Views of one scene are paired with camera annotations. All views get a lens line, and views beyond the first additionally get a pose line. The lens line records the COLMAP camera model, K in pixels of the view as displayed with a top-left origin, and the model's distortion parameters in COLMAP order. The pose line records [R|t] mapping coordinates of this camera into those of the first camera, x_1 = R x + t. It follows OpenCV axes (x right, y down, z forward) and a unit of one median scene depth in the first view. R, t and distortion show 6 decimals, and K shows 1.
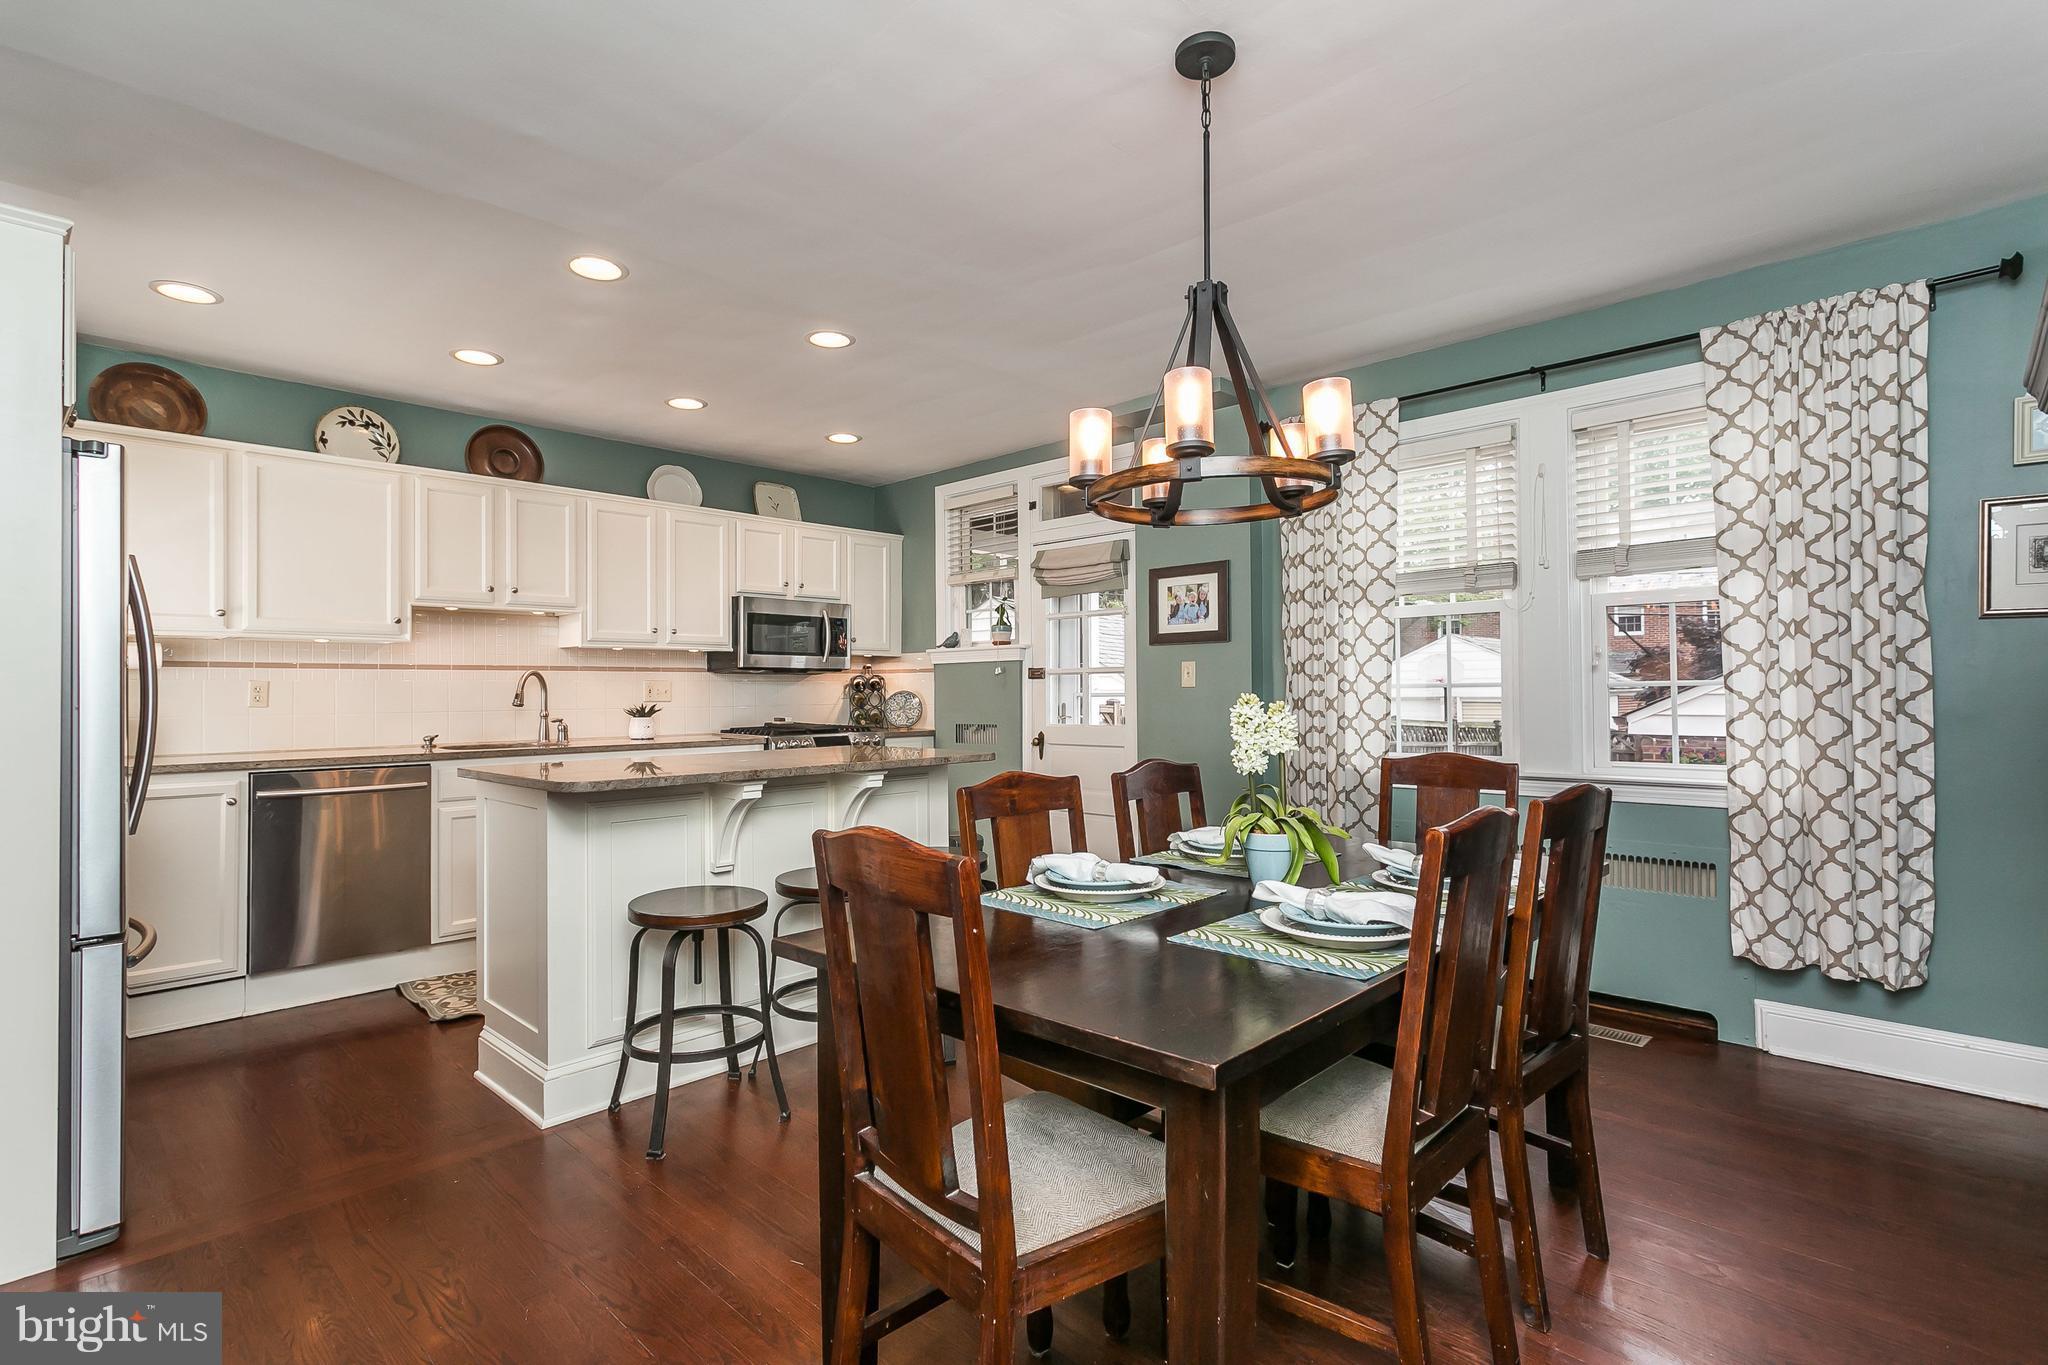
lens RADIAL K [[987.3, 0, 1009.6], [0, 987.3, 683.6], [0, 0, 1]] dist [0.001953, 0.001445]
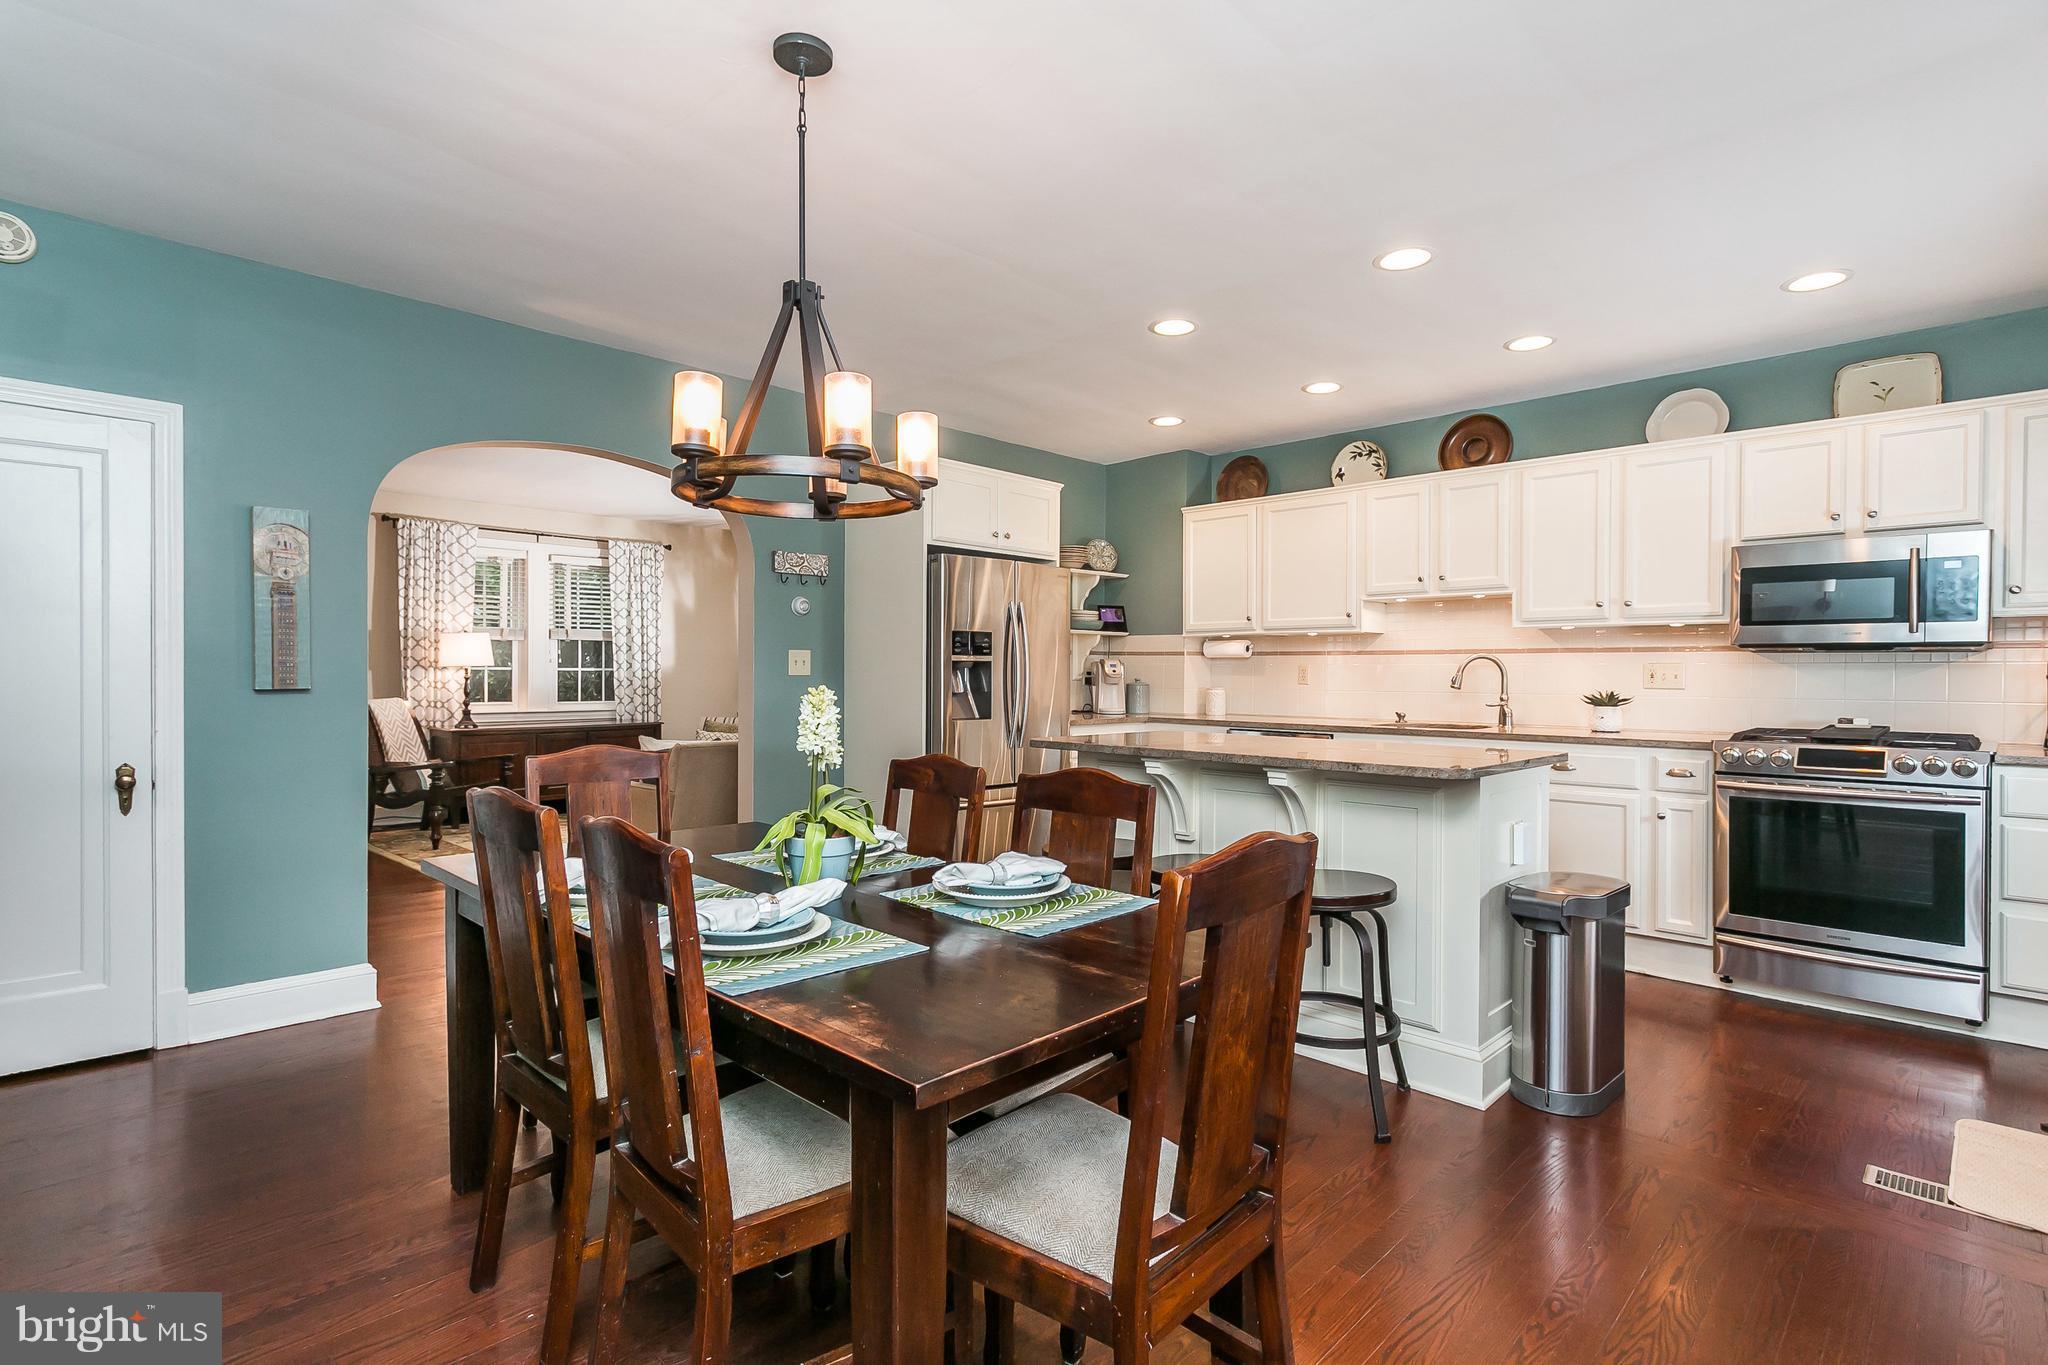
lens RADIAL K [[987.3, 0, 1009.6], [0, 987.3, 683.6], [0, 0, 1]] dist [0.001953, 0.001445]
pose [[-0.012669, 0.019994, -0.999720, 0.537665], [0.003606, 0.999794, 0.019950, -0.004526], [0.999913, -0.003352, -0.012739, 0.539899]]
